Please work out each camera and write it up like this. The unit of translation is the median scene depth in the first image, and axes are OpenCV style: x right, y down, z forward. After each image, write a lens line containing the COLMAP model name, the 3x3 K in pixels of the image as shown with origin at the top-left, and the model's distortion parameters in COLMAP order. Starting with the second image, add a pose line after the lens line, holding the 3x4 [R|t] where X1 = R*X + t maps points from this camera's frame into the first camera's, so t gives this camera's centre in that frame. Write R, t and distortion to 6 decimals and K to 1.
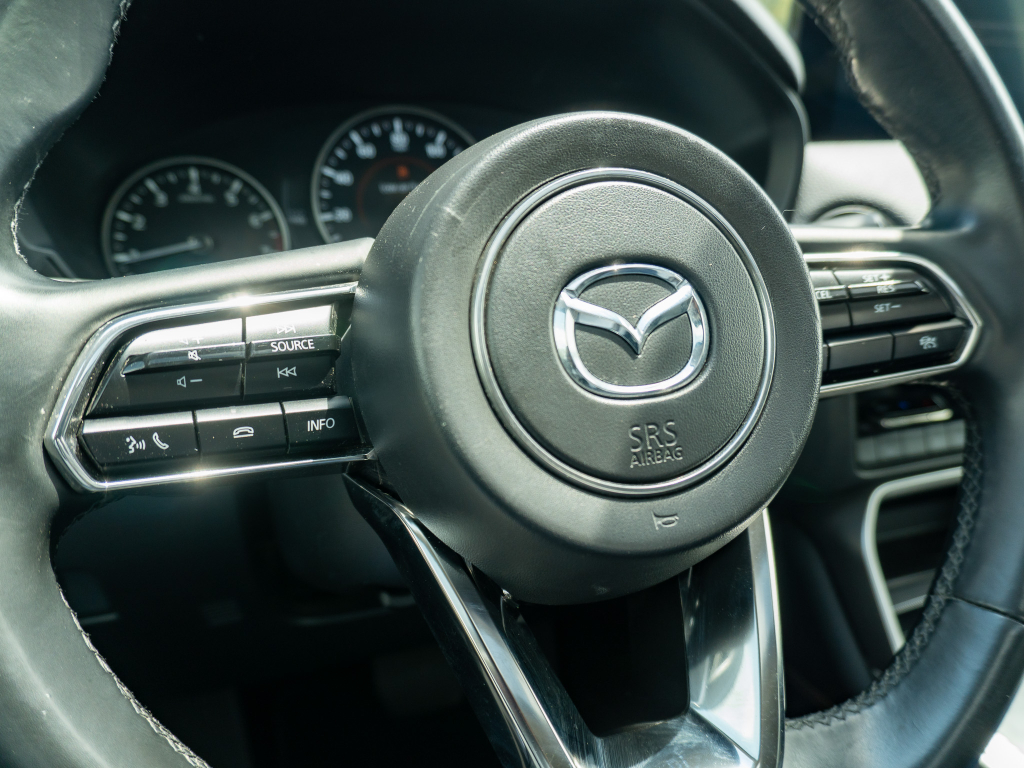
lens RADIAL K [[770.2, 0, 521.1], [0, 770.2, 393.7], [0, 0, 1]] dist [-0.024713, 0.004658]
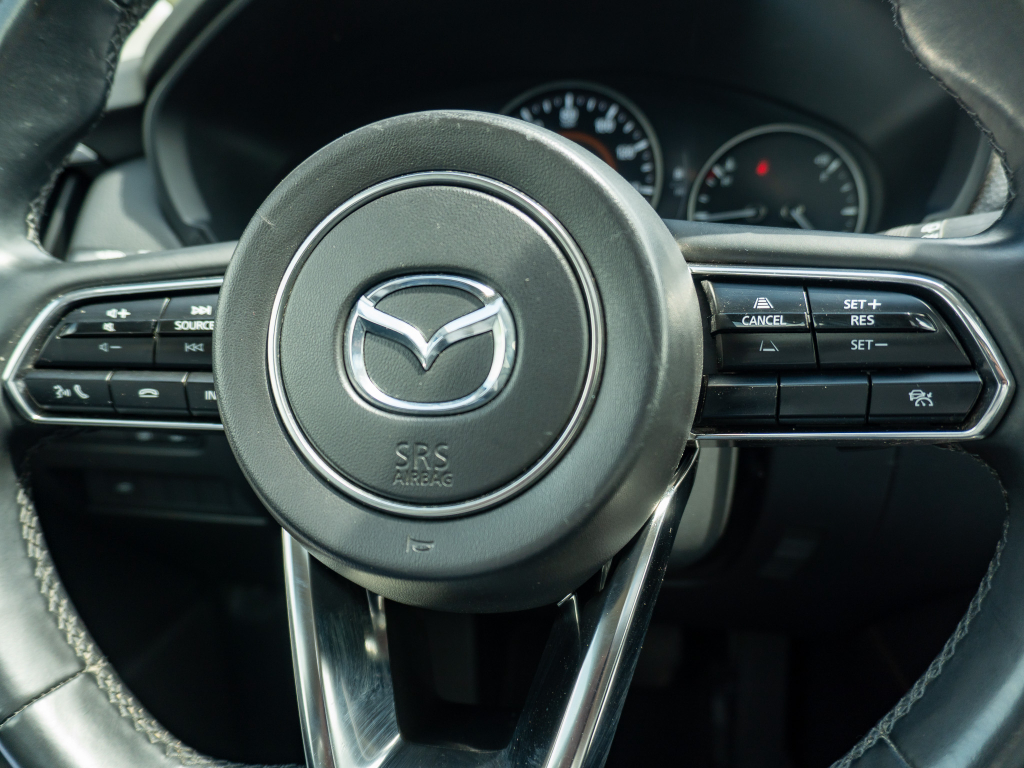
lens RADIAL K [[770.2, 0, 491.4], [0, 770.2, 392.8], [0, 0, 1]] dist [-0.024713, 0.004658]
pose [[0.866146, 0.139237, -0.480004, 0.682720], [-0.115003, 0.990163, 0.079702, -0.108337], [0.486379, -0.013832, 0.873638, 0.201524]]
